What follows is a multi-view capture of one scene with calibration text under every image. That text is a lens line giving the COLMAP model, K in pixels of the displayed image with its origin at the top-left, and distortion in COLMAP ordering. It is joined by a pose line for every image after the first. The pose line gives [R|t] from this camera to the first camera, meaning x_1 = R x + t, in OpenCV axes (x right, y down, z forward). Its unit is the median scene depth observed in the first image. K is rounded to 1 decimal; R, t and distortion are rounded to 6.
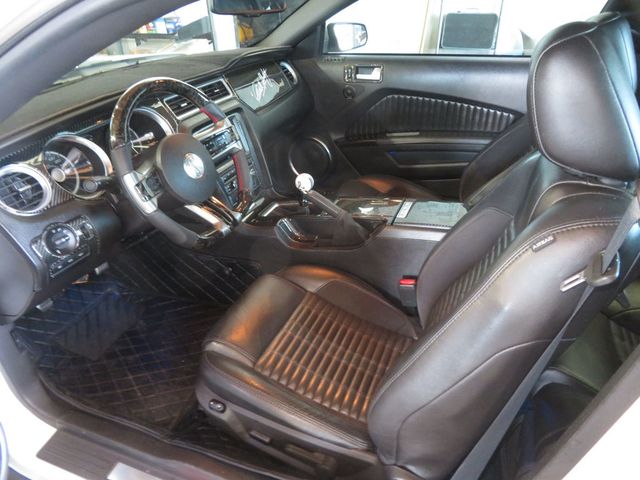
lens RADIAL K [[463.3, 0, 322.9], [0, 463.3, 235.4], [0, 0, 1]] dist [0.000776, -0.001210]
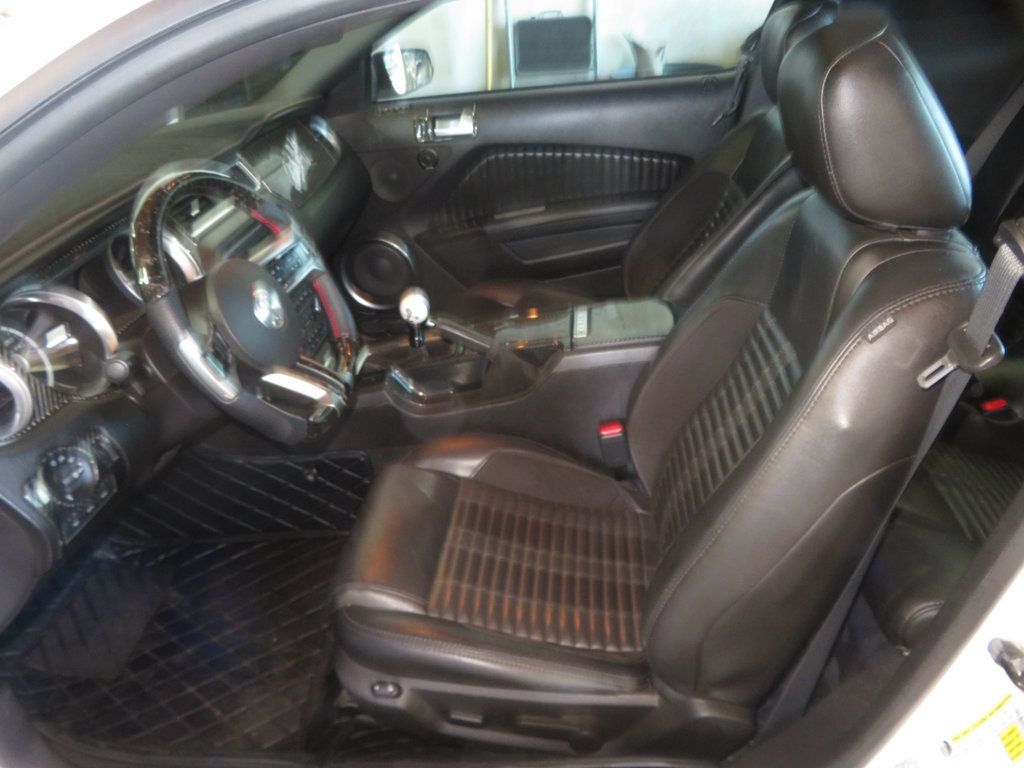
lens RADIAL K [[741.2, 0, 516.7], [0, 741.2, 376.6], [0, 0, 1]] dist [0.000776, -0.001210]
pose [[0.956969, -0.184802, 0.223740, -0.159312], [0.186044, 0.982416, 0.015705, -0.015684], [-0.222708, 0.026596, 0.974522, -0.000800]]
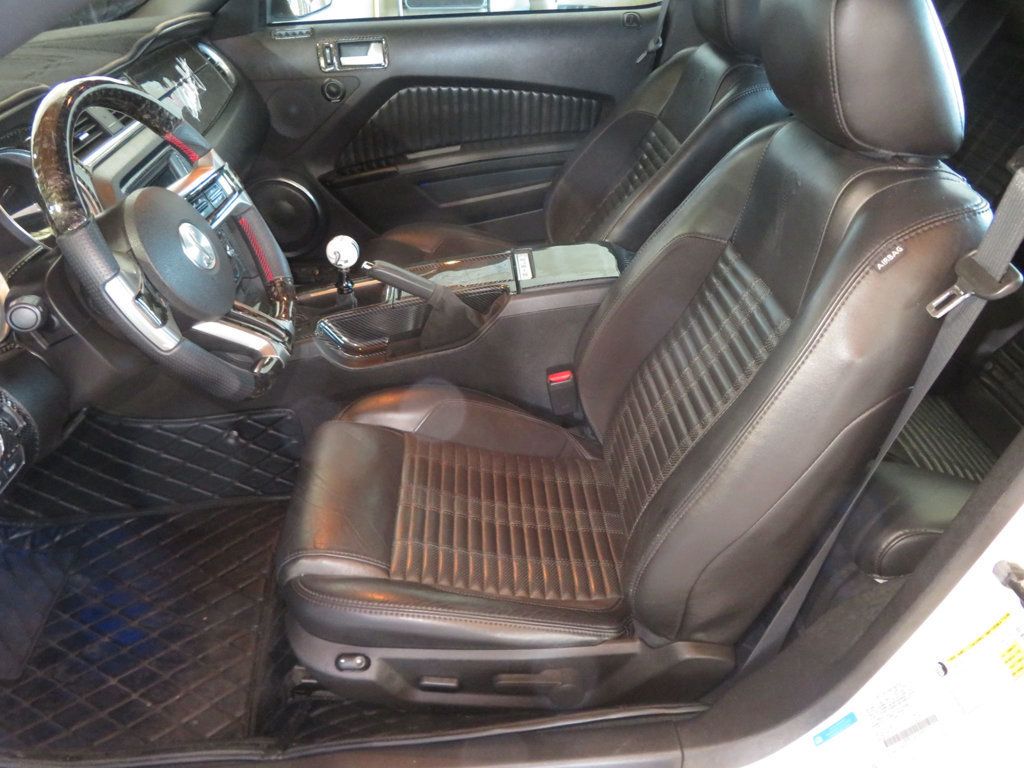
lens RADIAL K [[741.2, 0, 516.7], [0, 741.2, 376.6], [0, 0, 1]] dist [0.000776, -0.001210]
pose [[0.902514, -0.228328, 0.365150, -0.230335], [0.202784, 0.973315, 0.107407, -0.020460], [-0.379930, -0.022890, 0.924732, 0.075724]]
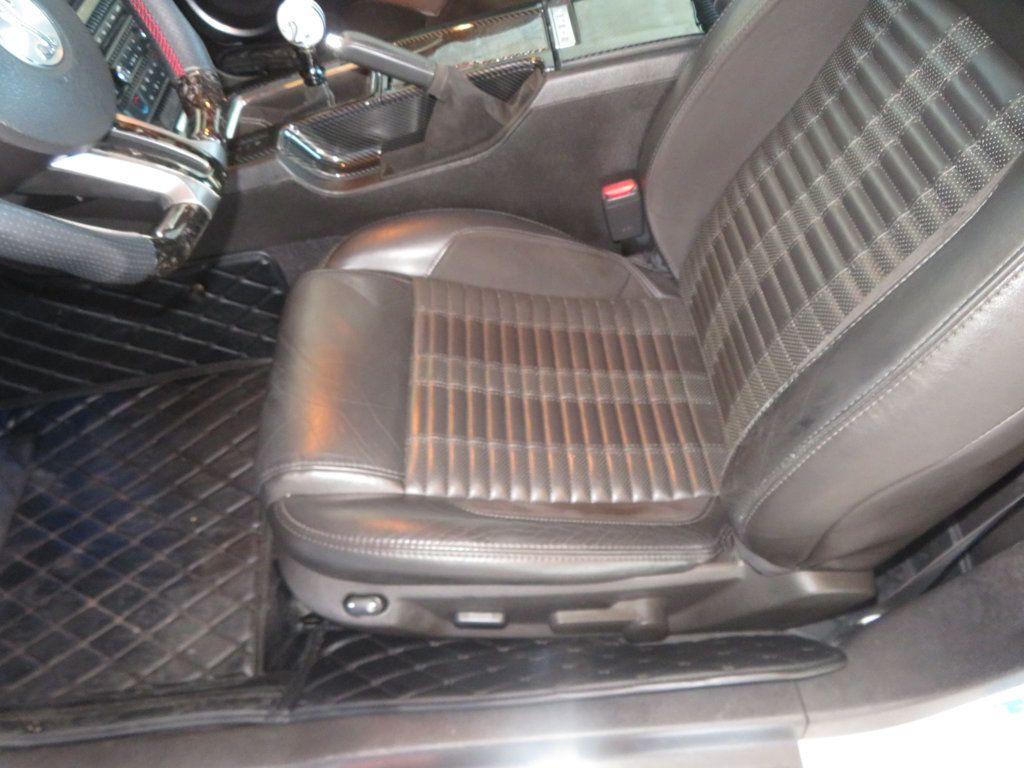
lens RADIAL K [[741.2, 0, 516.7], [0, 741.2, 376.6], [0, 0, 1]] dist [0.000776, -0.001210]
pose [[0.902127, -0.361363, 0.235762, -0.144394], [0.261863, 0.892821, 0.366467, -0.028734], [-0.342921, -0.268862, 0.900066, 0.300145]]
